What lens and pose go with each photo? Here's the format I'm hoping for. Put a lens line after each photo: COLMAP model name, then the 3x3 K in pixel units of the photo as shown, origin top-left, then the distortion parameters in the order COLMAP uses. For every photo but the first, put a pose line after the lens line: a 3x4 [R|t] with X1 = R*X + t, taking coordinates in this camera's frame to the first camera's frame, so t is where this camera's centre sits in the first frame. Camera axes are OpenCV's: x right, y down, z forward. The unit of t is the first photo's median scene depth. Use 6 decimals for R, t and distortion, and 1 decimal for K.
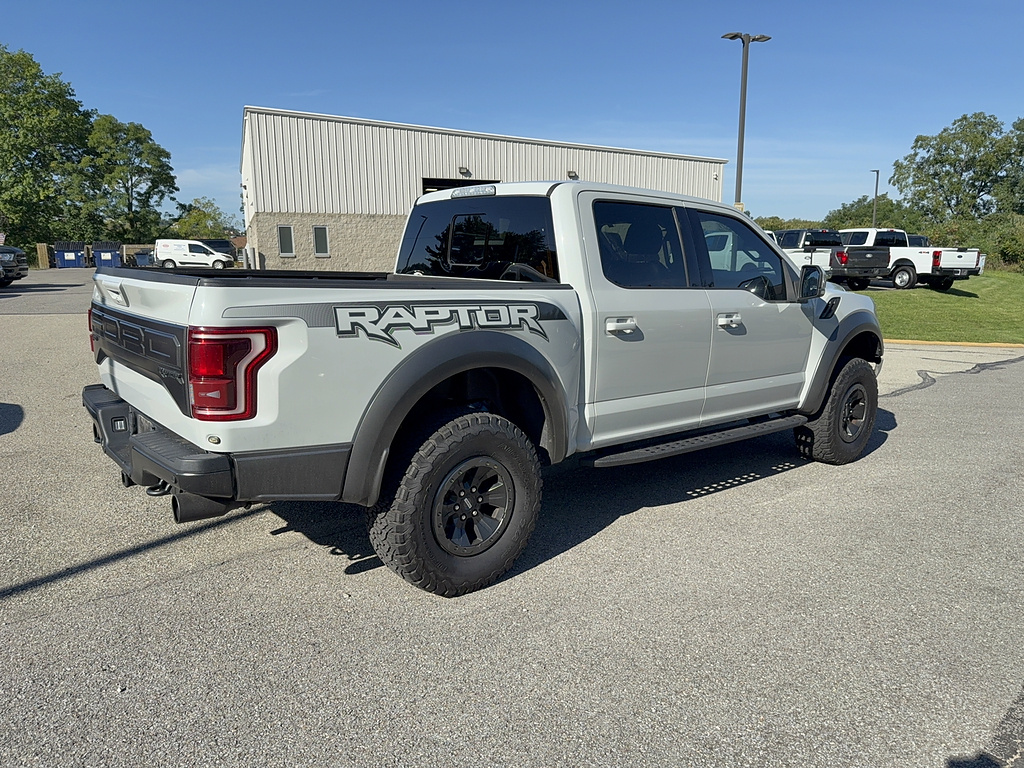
lens RADIAL K [[745.8, 0, 515.4], [0, 745.8, 383.0], [0, 0, 1]] dist [0.065433, -0.078020]
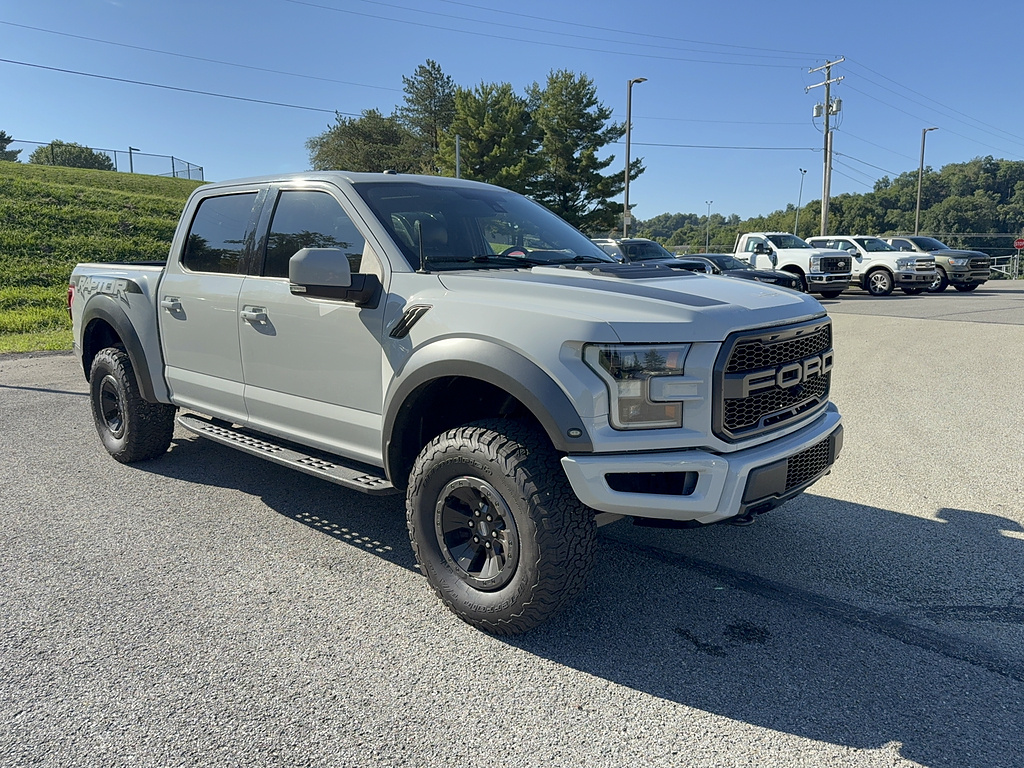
lens RADIAL K [[745.0, 0, 510.6], [0, 745.0, 383.3], [0, 0, 1]] dist [0.100792, -0.195309]
pose [[0.107949, 0.145370, -0.983471, 1.146181], [-0.156866, 0.979350, 0.127542, -0.157634], [0.981703, 0.140505, 0.128524, 1.153950]]
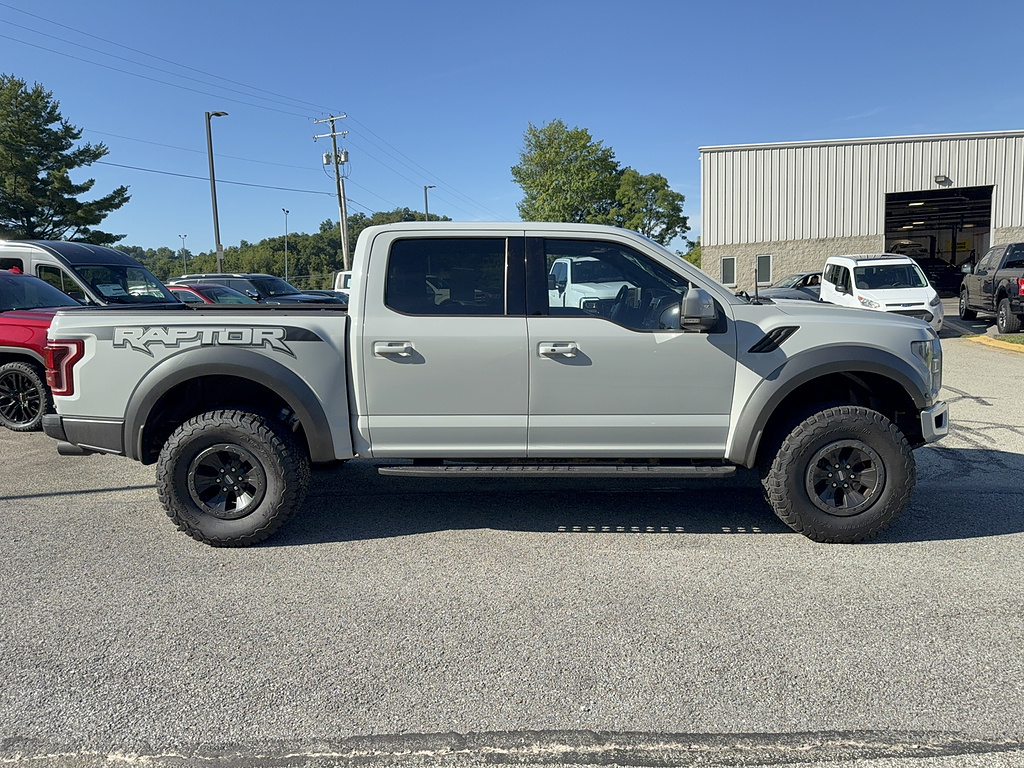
lens RADIAL K [[745.8, 0, 515.4], [0, 745.8, 383.0], [0, 0, 1]] dist [0.065433, -0.078020]
pose [[0.743235, 0.055663, -0.666710, 0.856248], [-0.081404, 0.996653, -0.007538, -0.027262], [0.664059, 0.059875, 0.745279, 0.249223]]
